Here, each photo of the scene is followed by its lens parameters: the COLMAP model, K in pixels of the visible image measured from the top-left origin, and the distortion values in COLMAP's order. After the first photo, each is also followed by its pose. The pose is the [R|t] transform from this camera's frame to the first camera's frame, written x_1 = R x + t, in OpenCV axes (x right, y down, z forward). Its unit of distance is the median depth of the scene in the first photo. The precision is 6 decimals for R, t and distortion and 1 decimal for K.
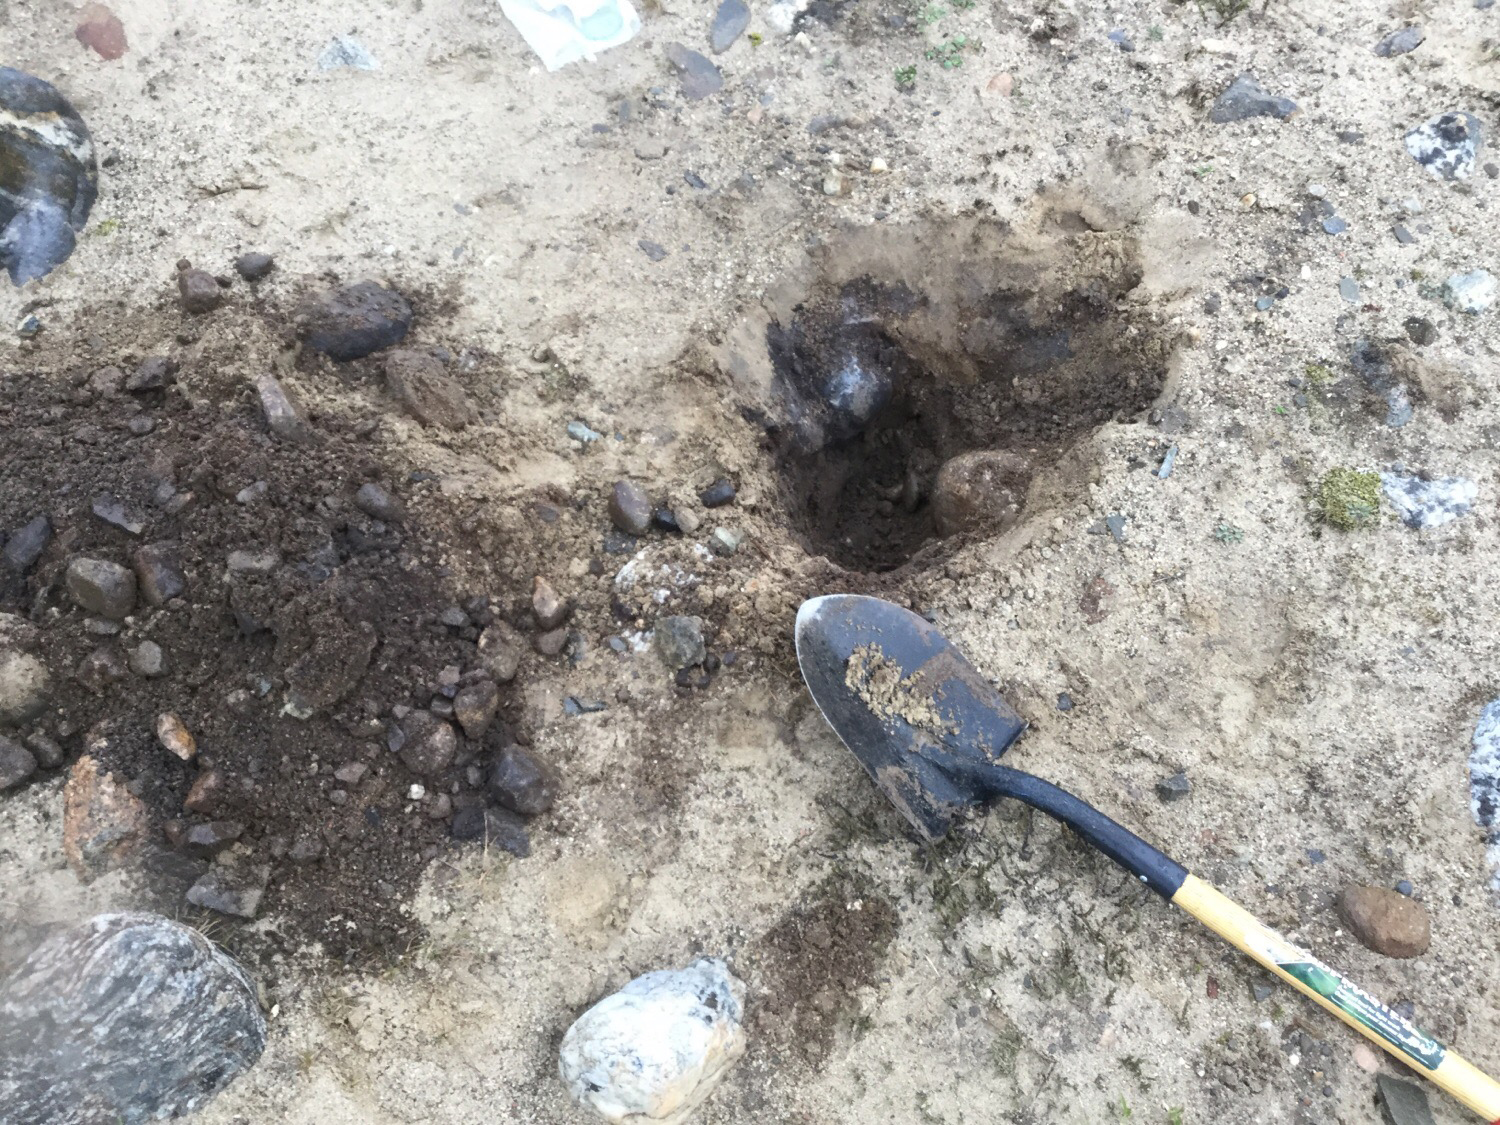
lens RADIAL K [[1343.0, 0, 751.2], [0, 1343.0, 588.3], [0, 0, 1]] dist [0.096195, -0.172457]
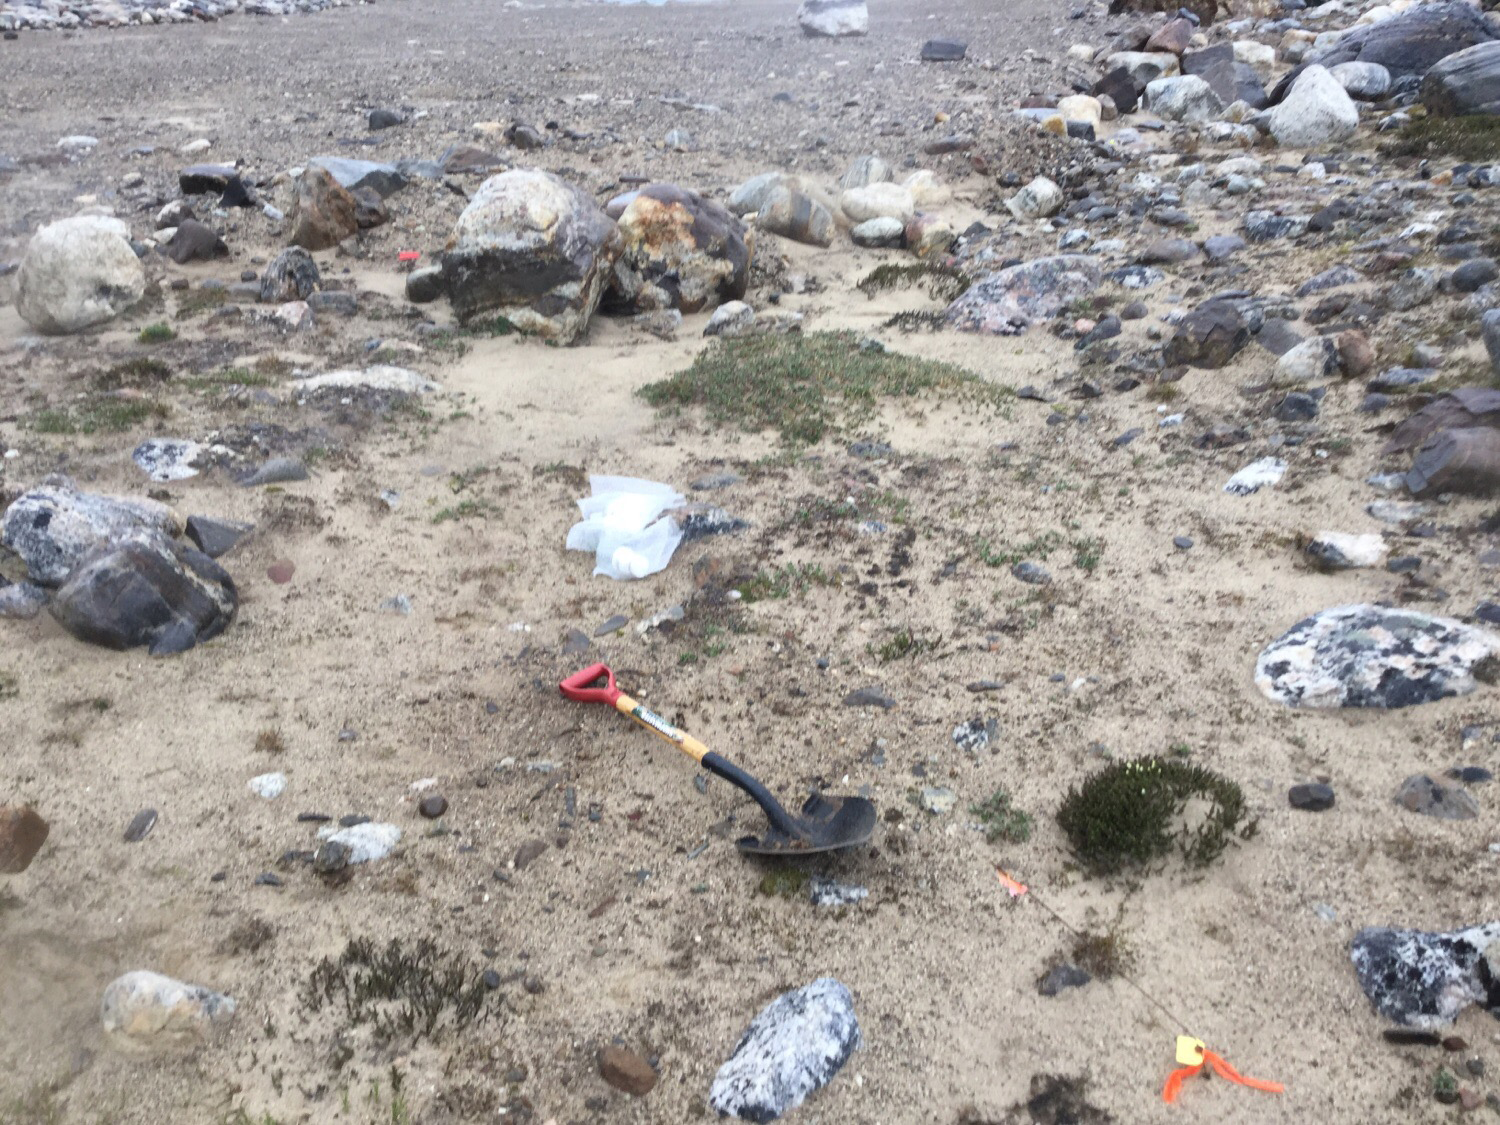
lens RADIAL K [[1343.0, 0, 751.2], [0, 1343.0, 588.3], [0, 0, 1]] dist [0.096195, -0.172457]
pose [[0.940263, 0.140827, -0.309956, 0.807937], [-0.297530, 0.782418, -0.547081, 0.492927], [0.165472, 0.606622, 0.777579, -0.338475]]
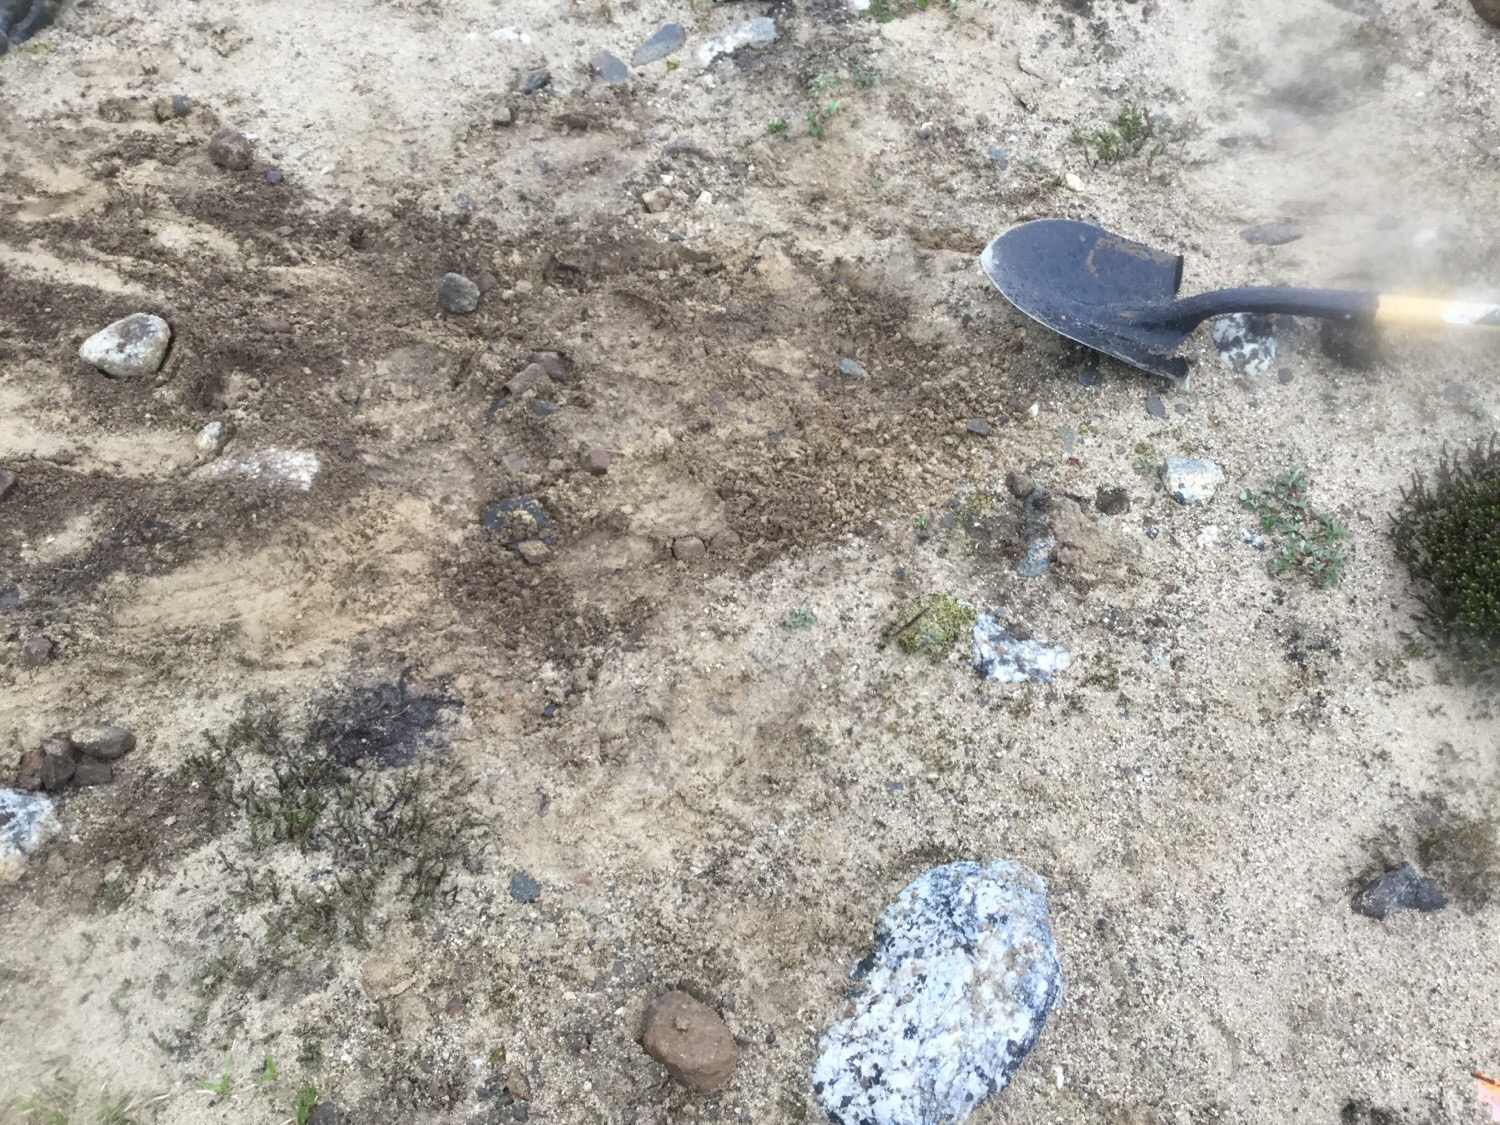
lens RADIAL K [[1343.0, 0, 751.2], [0, 1343.0, 588.3], [0, 0, 1]] dist [0.096195, -0.172457]
pose [[0.919005, 0.337853, -0.203188, 0.499015], [-0.358581, 0.930512, -0.074615, 0.023476], [0.163860, 0.141431, 0.976293, 0.081211]]
